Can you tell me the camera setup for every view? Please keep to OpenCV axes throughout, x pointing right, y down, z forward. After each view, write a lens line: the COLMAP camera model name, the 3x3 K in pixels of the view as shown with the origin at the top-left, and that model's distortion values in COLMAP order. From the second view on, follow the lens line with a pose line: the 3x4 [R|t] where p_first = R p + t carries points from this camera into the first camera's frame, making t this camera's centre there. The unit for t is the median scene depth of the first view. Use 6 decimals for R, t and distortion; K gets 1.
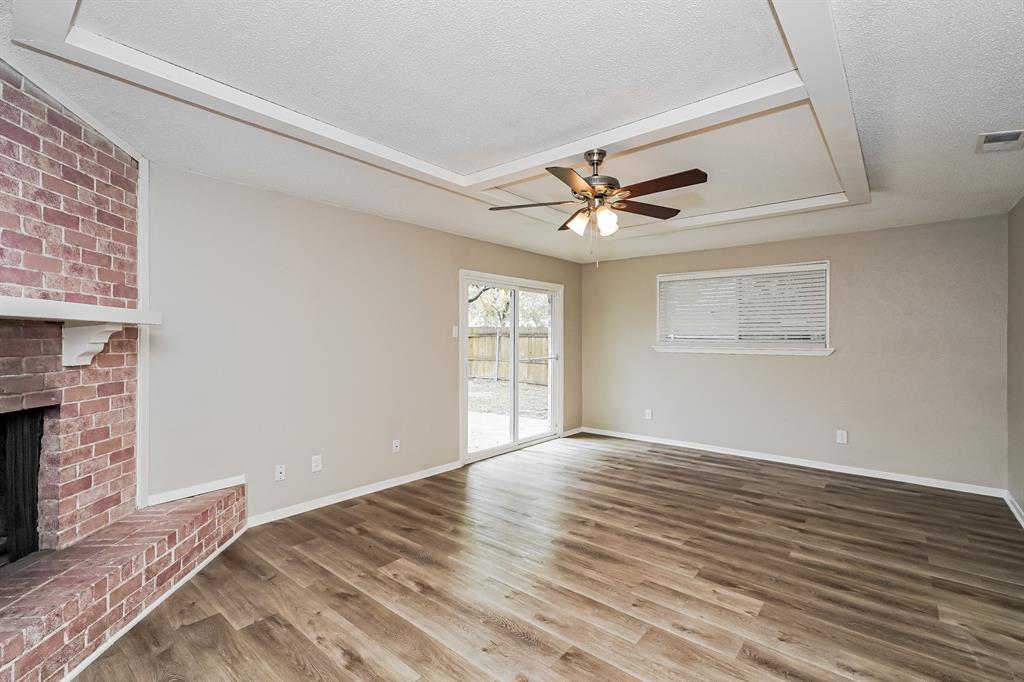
lens RADIAL K [[462.3, 0, 510.9], [0, 462.3, 344.6], [0, 0, 1]] dist [-0.007696, 0.003079]
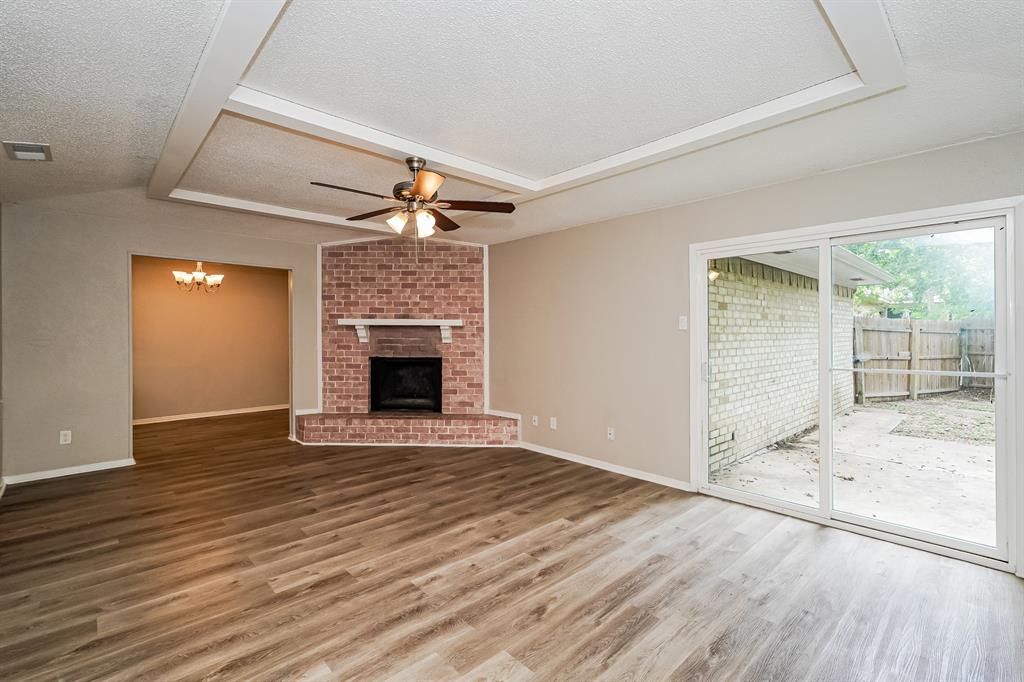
lens RADIAL K [[462.3, 0, 516.8], [0, 462.3, 344.7], [0, 0, 1]] dist [-0.007696, 0.003079]
pose [[-0.115285, 0.024393, -0.993033, 1.341089], [-0.011858, 0.999593, 0.025930, -0.013210], [0.993262, 0.014765, -0.114949, 1.483570]]
